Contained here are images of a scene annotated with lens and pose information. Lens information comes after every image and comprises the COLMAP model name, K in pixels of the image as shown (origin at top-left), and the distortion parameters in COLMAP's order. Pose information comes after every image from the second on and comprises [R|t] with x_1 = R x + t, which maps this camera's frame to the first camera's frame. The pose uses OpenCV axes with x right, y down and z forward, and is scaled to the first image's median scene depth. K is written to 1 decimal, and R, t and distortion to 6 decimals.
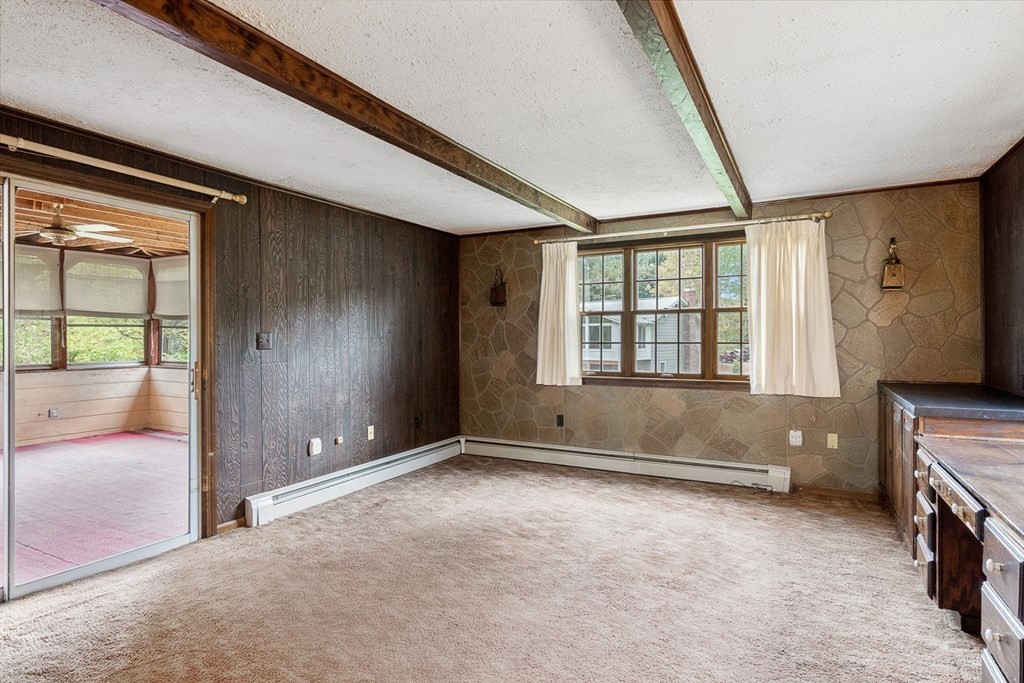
lens RADIAL K [[555.3, 0, 512.0], [0, 555.3, 341.5], [0, 0, 1]] dist [0.017034, 0.000126]
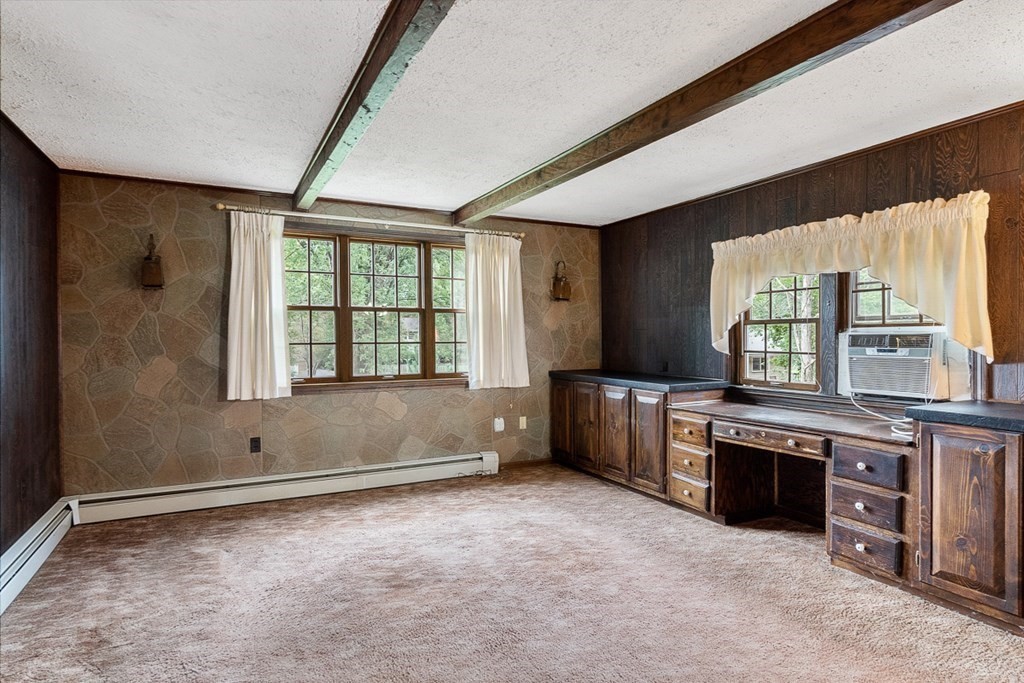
lens RADIAL K [[561.3, 0, 512.0], [0, 561.3, 341.5], [0, 0, 1]] dist [-0.000685, 0.000766]
pose [[0.561046, -0.005014, 0.827770, -0.404659], [0.005137, 0.999983, 0.002576, -0.001141], [-0.827769, 0.002807, 0.561062, 0.305859]]
